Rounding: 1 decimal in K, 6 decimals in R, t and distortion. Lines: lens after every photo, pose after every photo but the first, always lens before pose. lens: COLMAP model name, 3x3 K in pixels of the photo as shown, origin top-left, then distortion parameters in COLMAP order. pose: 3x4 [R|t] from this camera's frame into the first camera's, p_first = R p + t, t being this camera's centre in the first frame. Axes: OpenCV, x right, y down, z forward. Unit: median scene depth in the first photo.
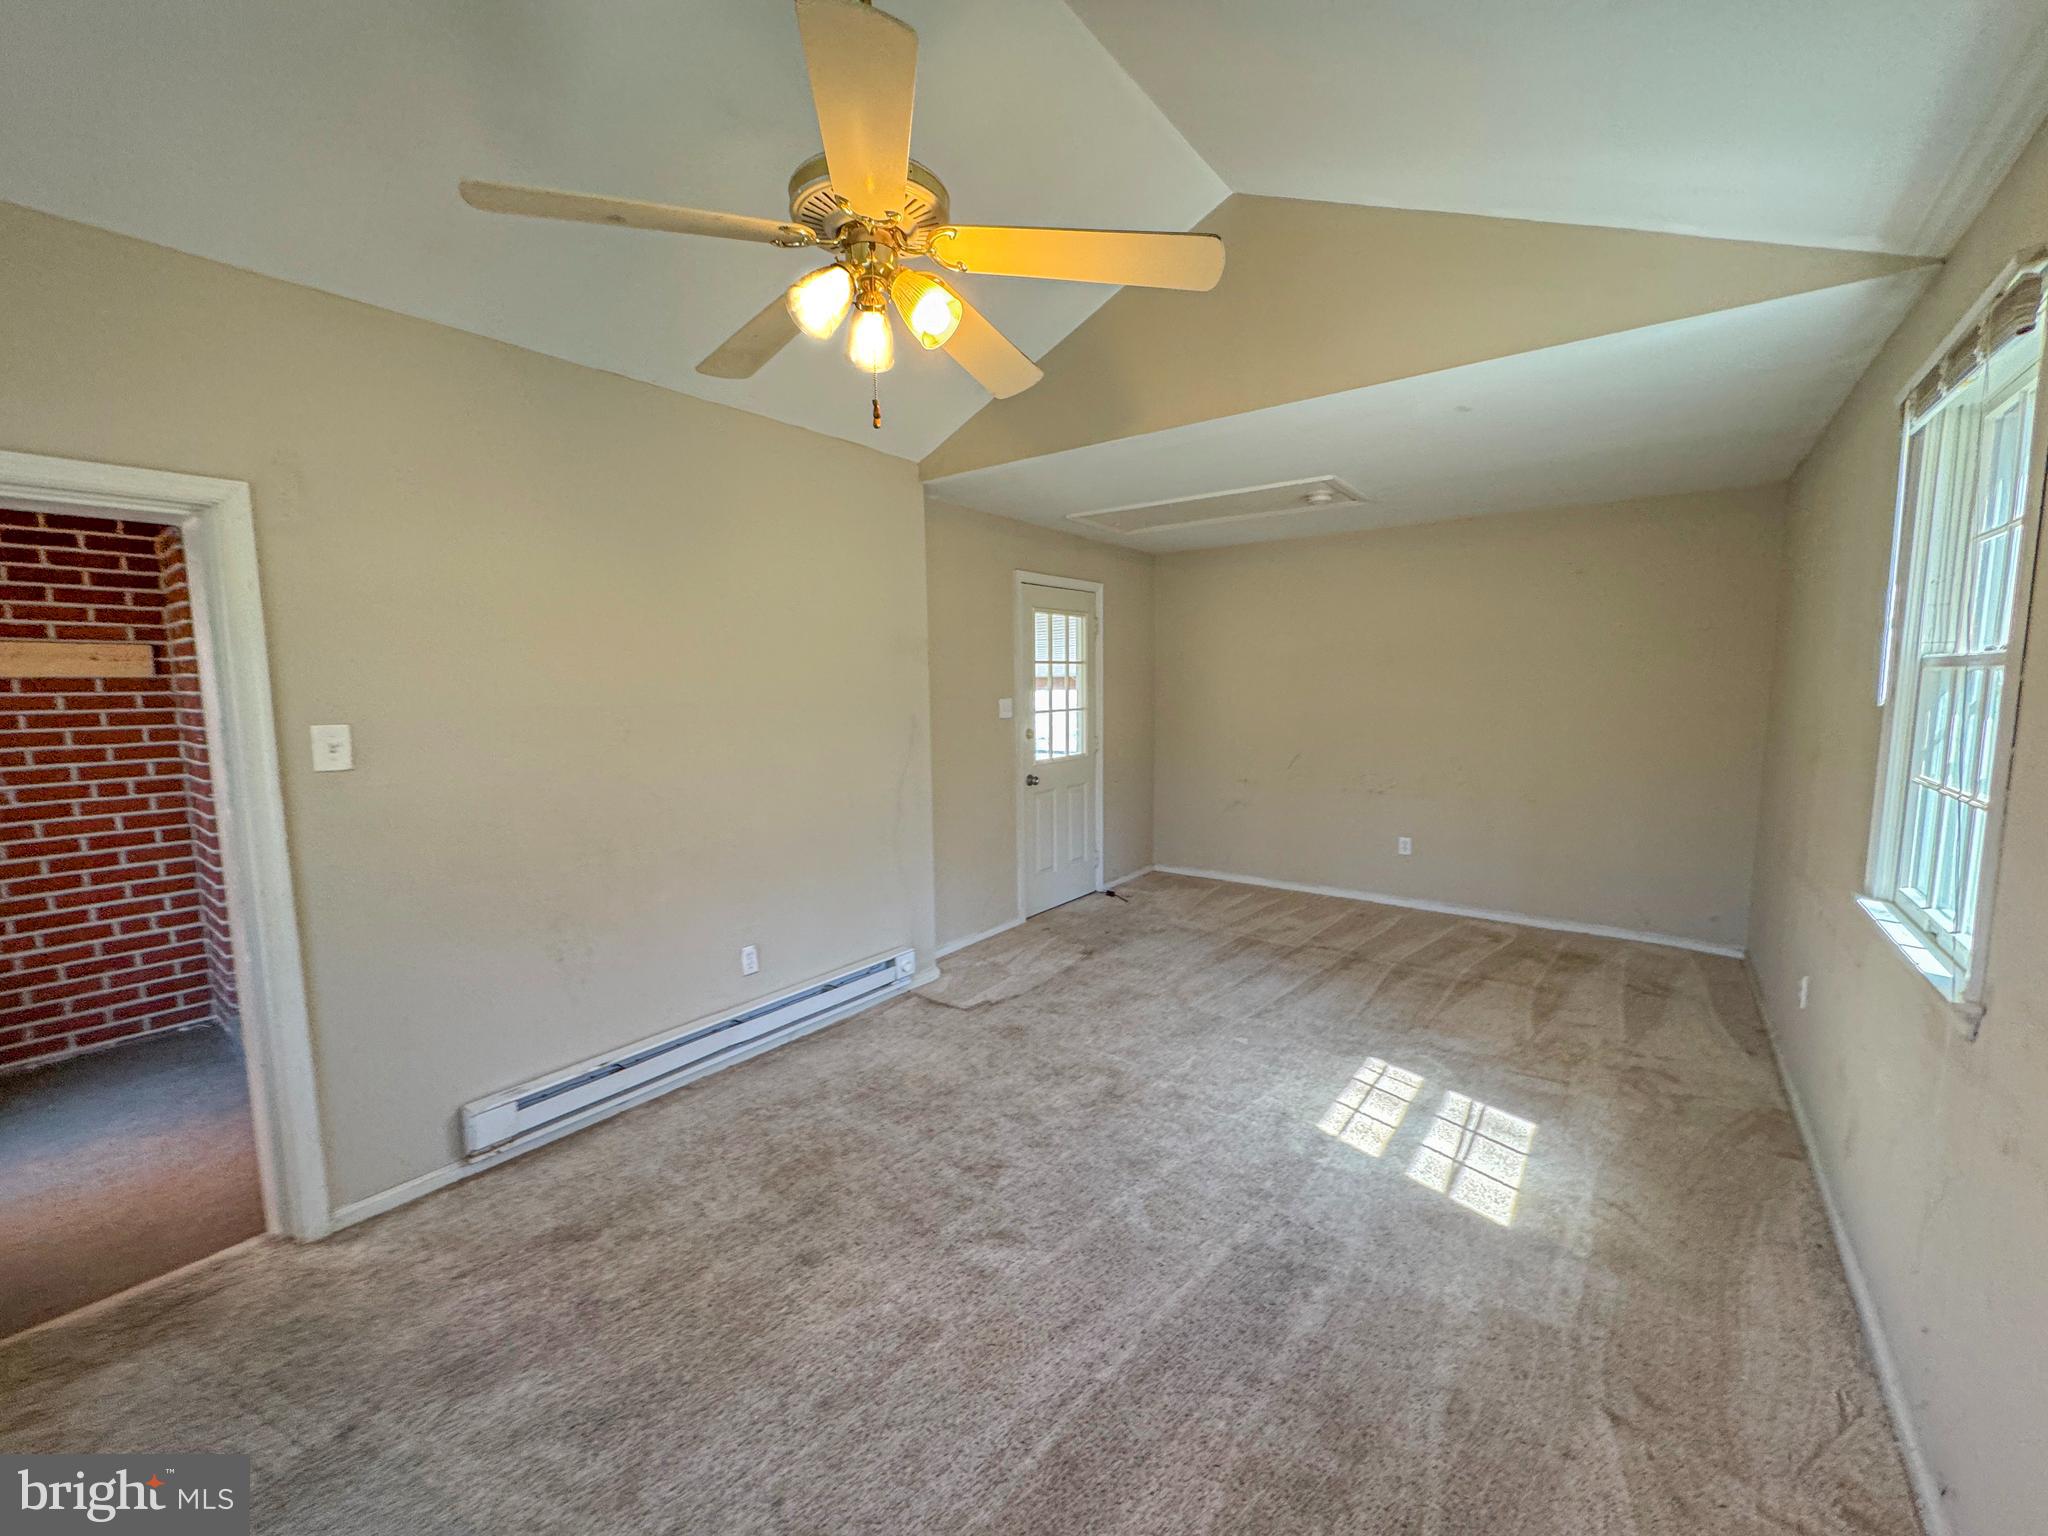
lens RADIAL K [[826.0, 0, 1018.1], [0, 826.0, 767.5], [0, 0, 1]] dist [-0.002253, -0.000134]
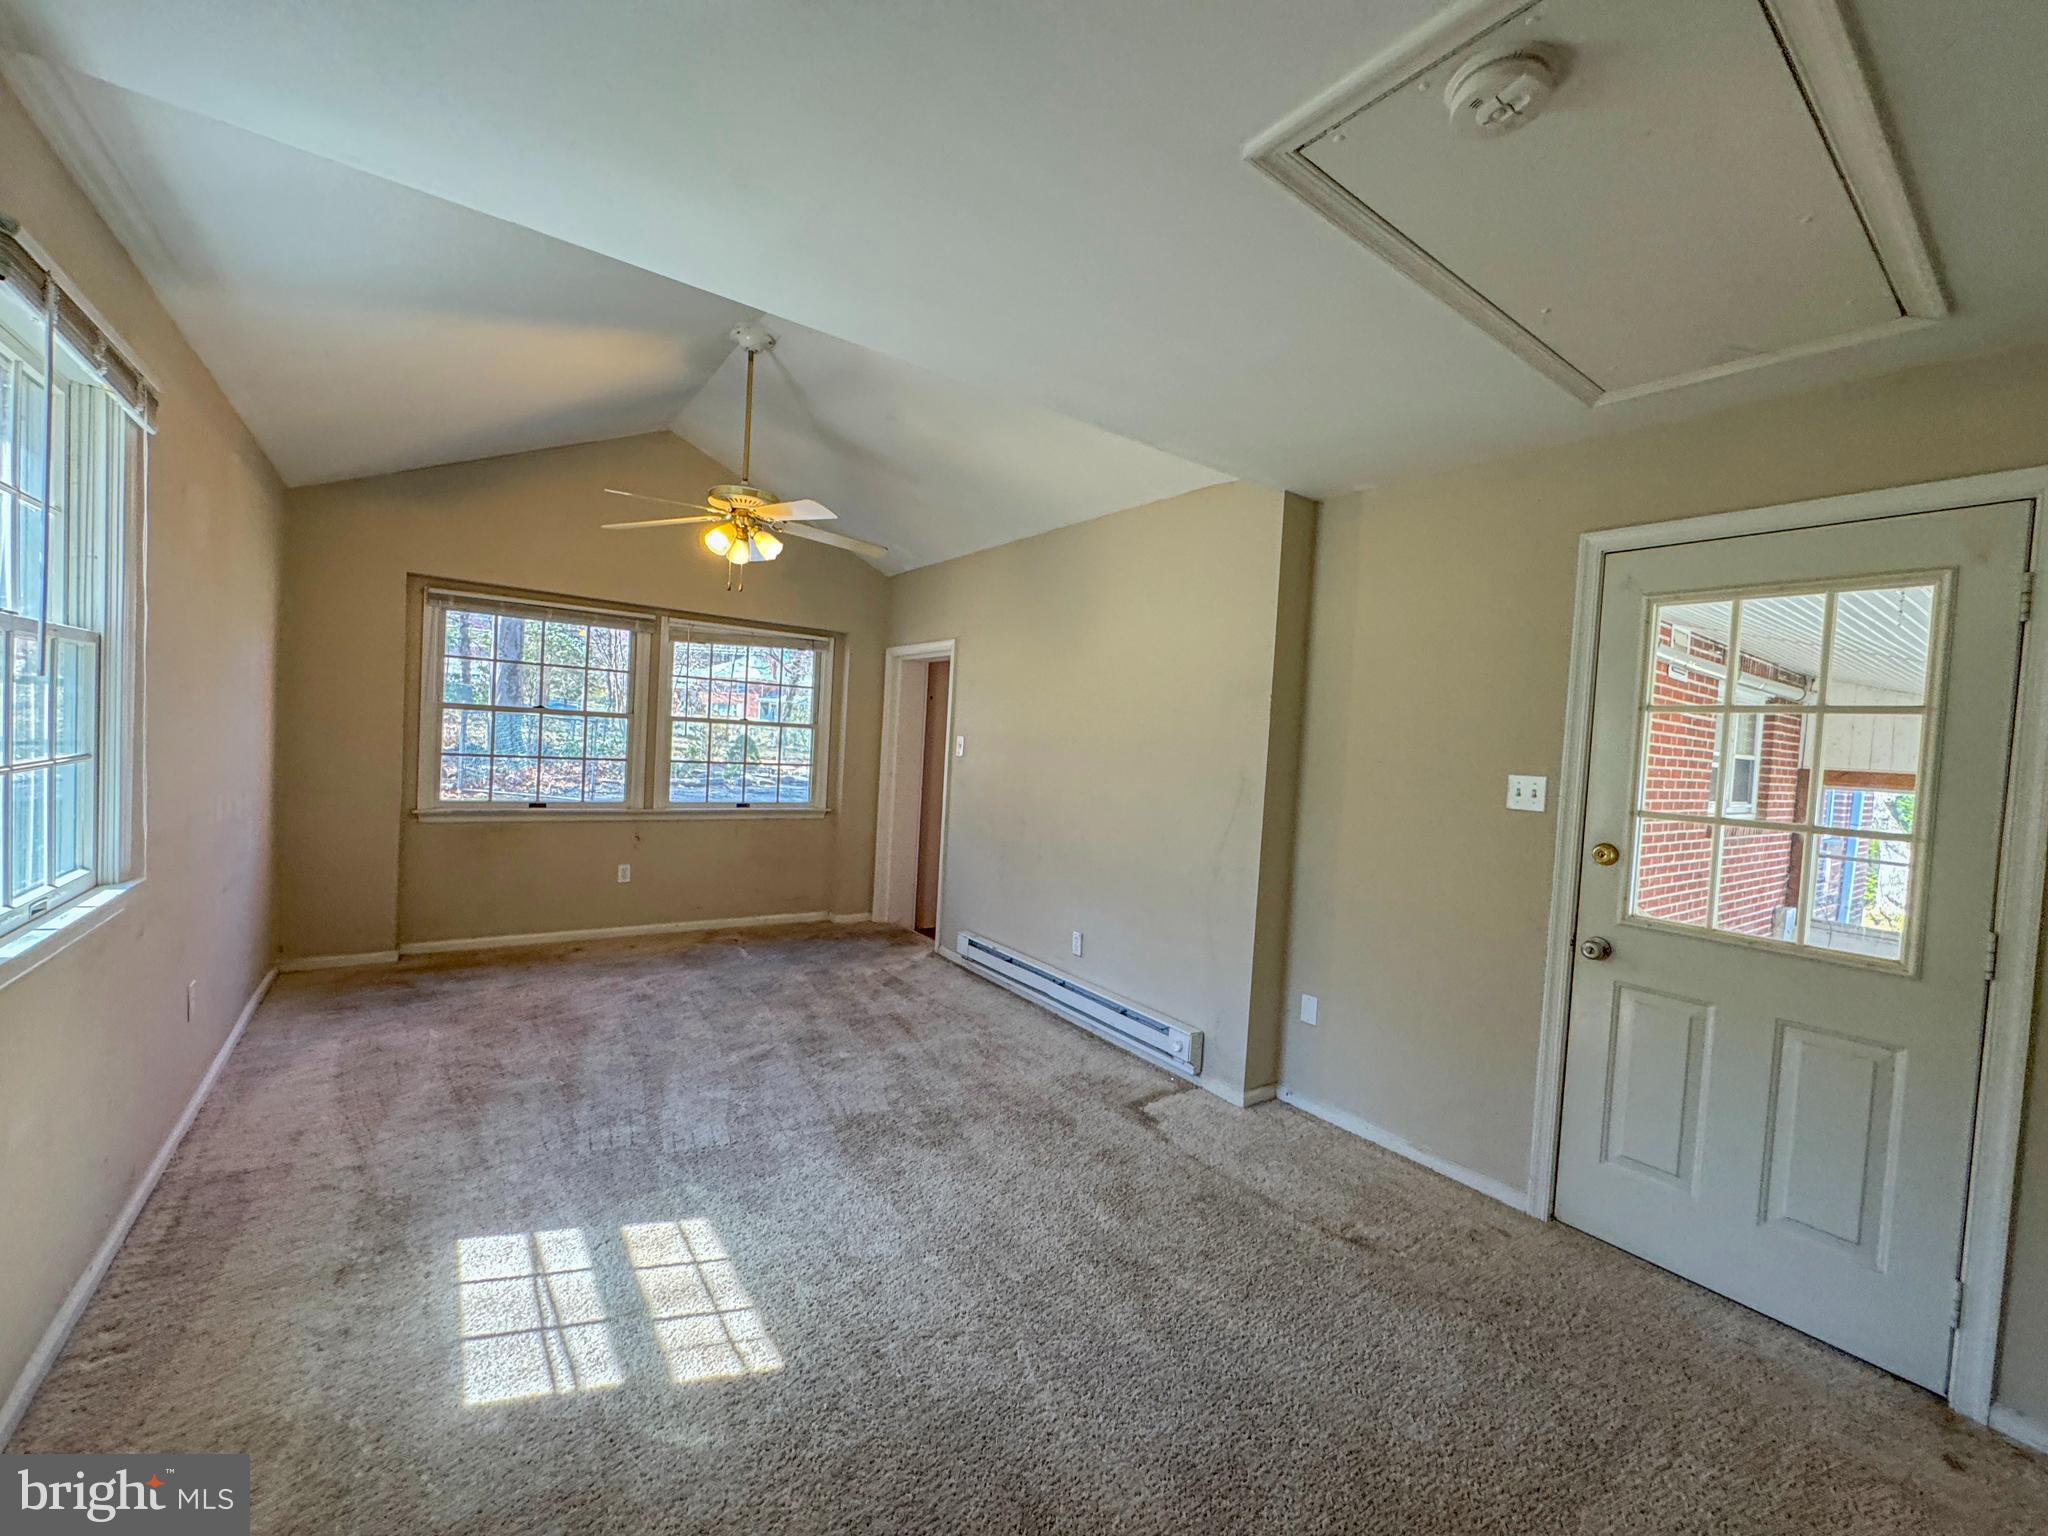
lens RADIAL K [[826.0, 0, 1018.2], [0, 826.0, 763.8], [0, 0, 1]] dist [-0.002253, -0.000134]
pose [[-0.296360, 0.026481, -0.954709, 1.032689], [-0.156239, 0.984805, 0.075815, -0.134989], [0.942210, 0.171632, -0.287720, 1.421782]]
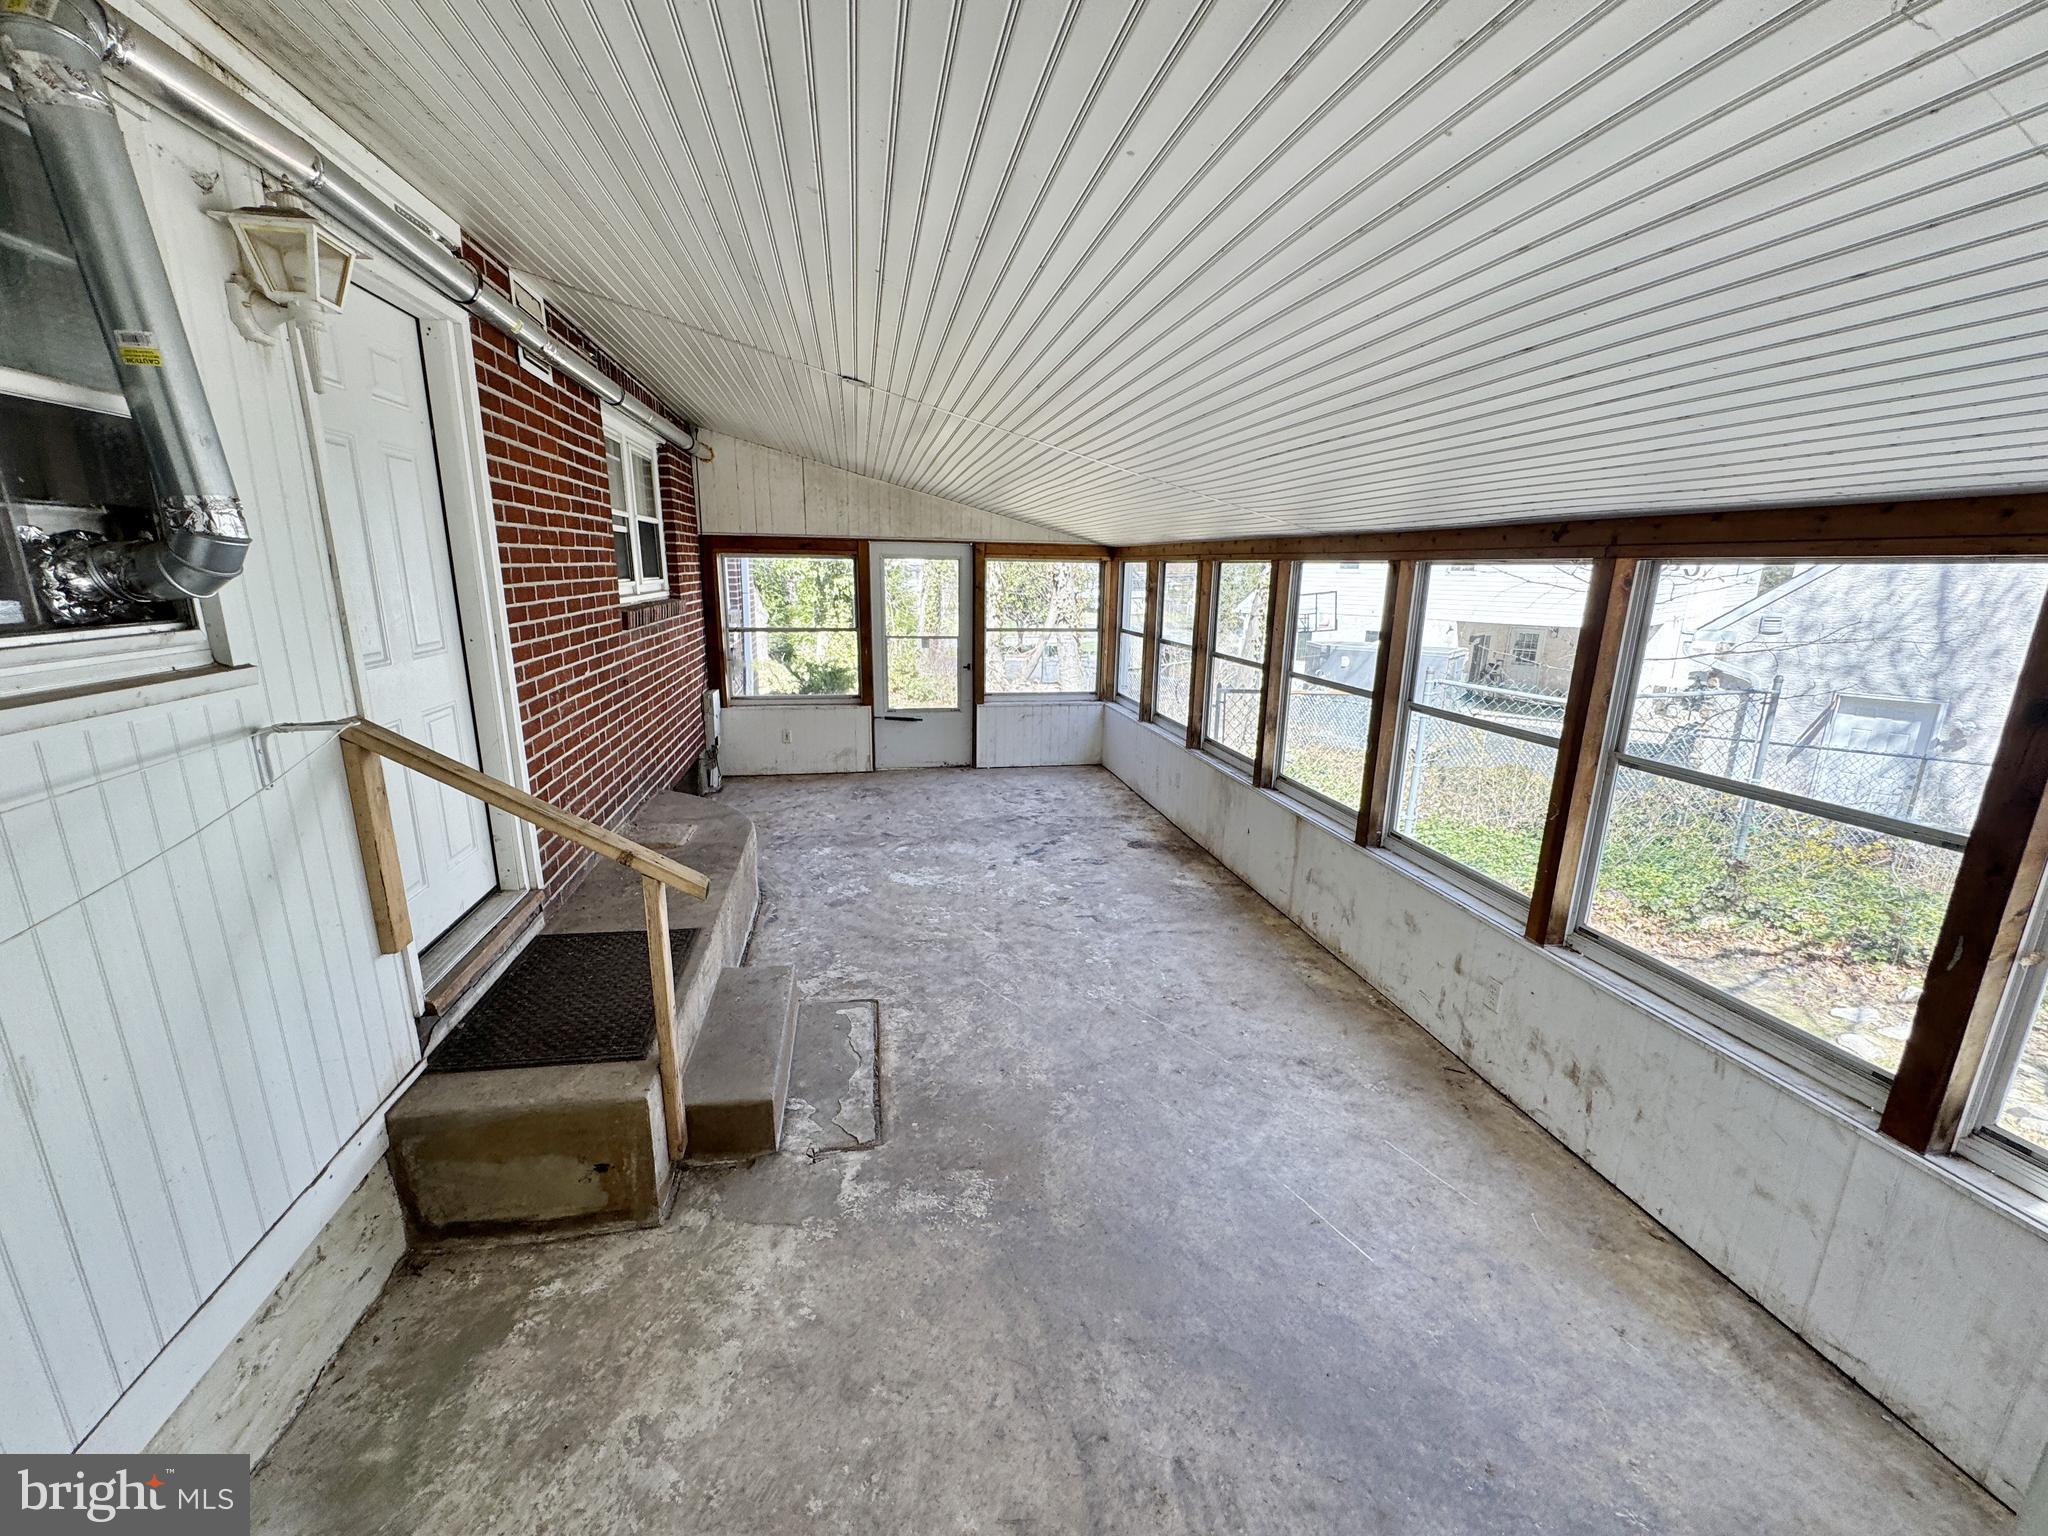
lens RADIAL K [[826.0, 0, 1017.4], [0, 826.0, 771.0], [0, 0, 1]] dist [-0.002253, -0.000134]
pose [[0.738407, 0.184147, -0.648725, 0.661673], [-0.093146, 0.980624, 0.172337, -0.136904], [0.667891, -0.066829, 0.741252, 1.586094]]
